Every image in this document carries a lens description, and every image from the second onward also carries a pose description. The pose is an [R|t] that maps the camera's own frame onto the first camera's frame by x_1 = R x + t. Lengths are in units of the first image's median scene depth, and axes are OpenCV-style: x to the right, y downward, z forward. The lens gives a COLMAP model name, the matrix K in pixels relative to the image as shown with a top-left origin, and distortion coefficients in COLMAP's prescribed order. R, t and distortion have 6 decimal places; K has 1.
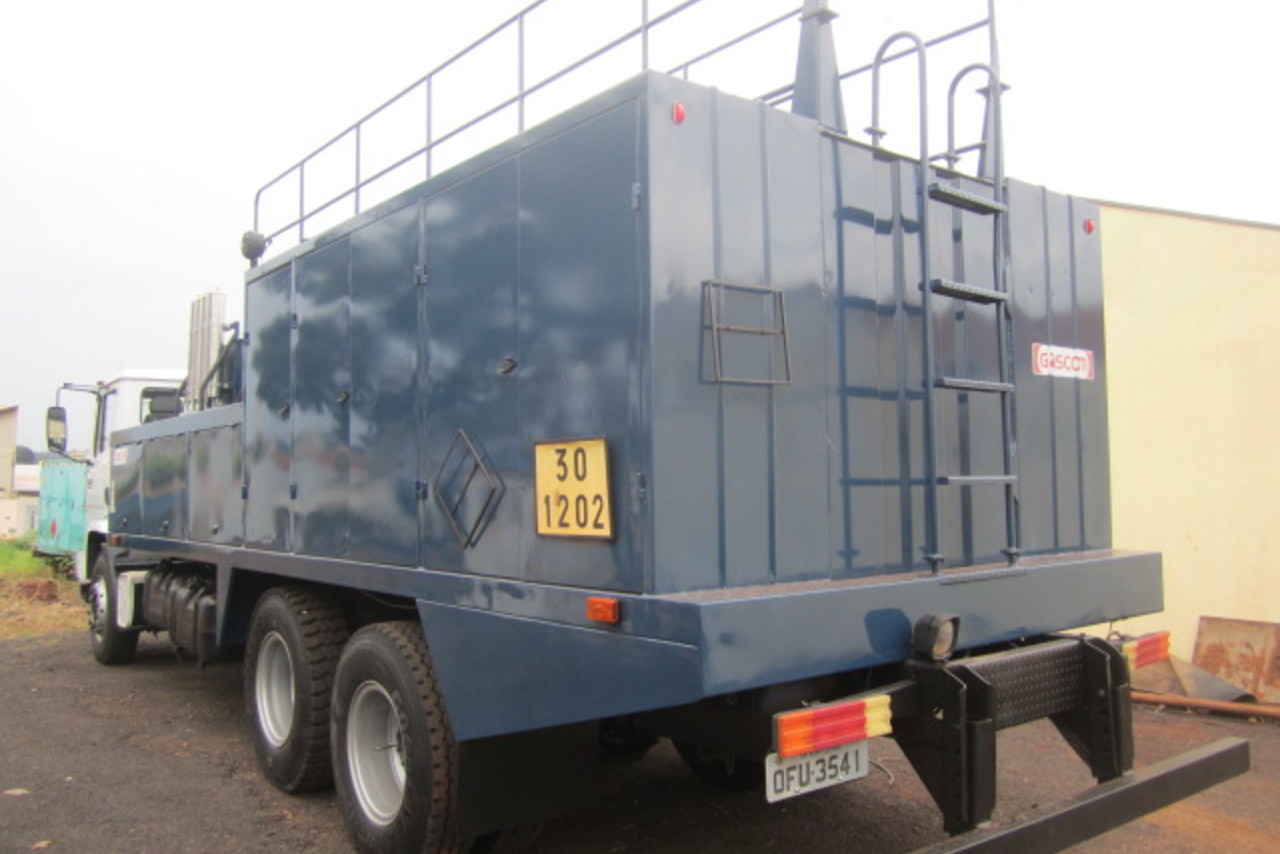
lens RADIAL K [[1045.1, 0, 648.0], [0, 1045.1, 422.9], [0, 0, 1]] dist [-0.009664, -0.002983]
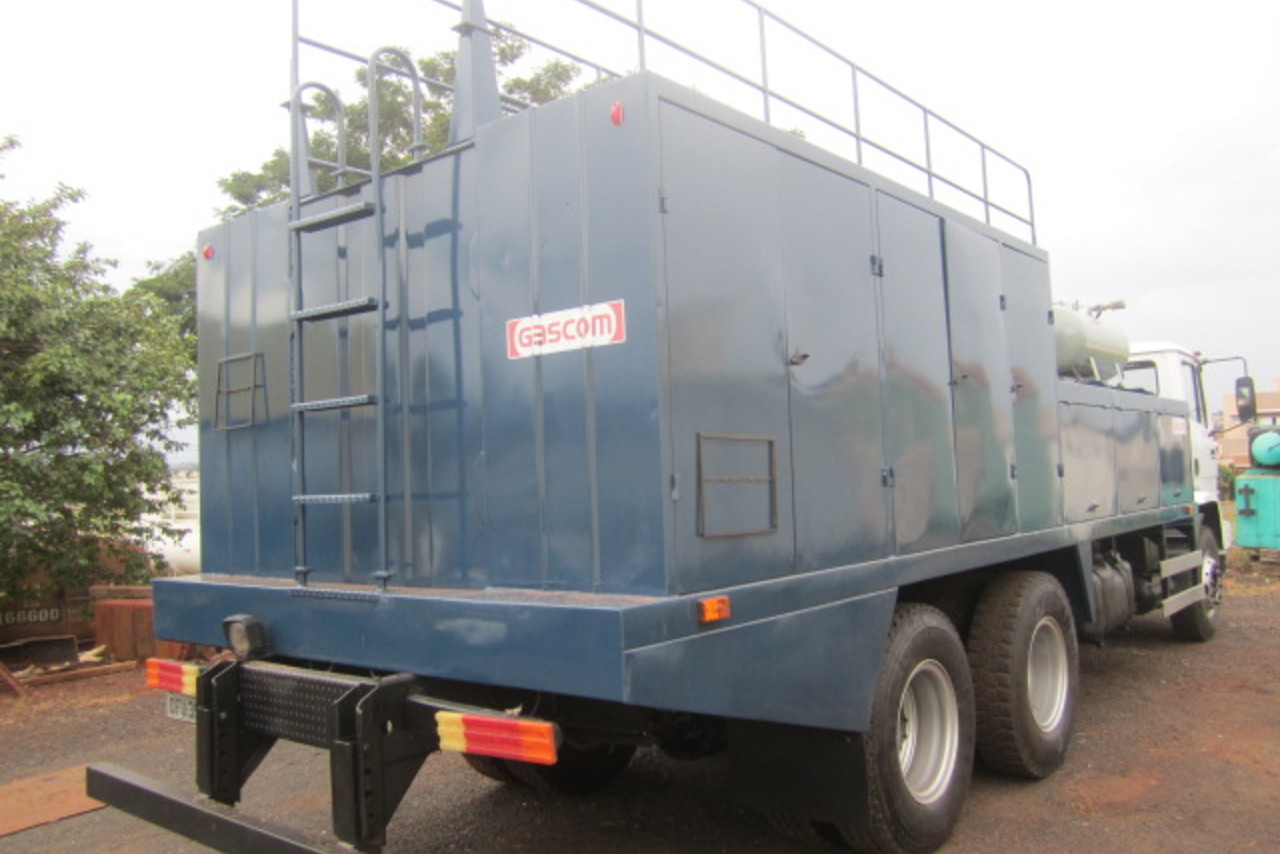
lens RADIAL K [[1045.1, 0, 650.0], [0, 1045.1, 426.4], [0, 0, 1]] dist [-0.009664, -0.002983]
pose [[0.197755, -0.048026, -0.979074, 1.150897], [0.092359, 0.995269, -0.030165, 0.036760], [0.975891, -0.084461, 0.201255, 0.930080]]
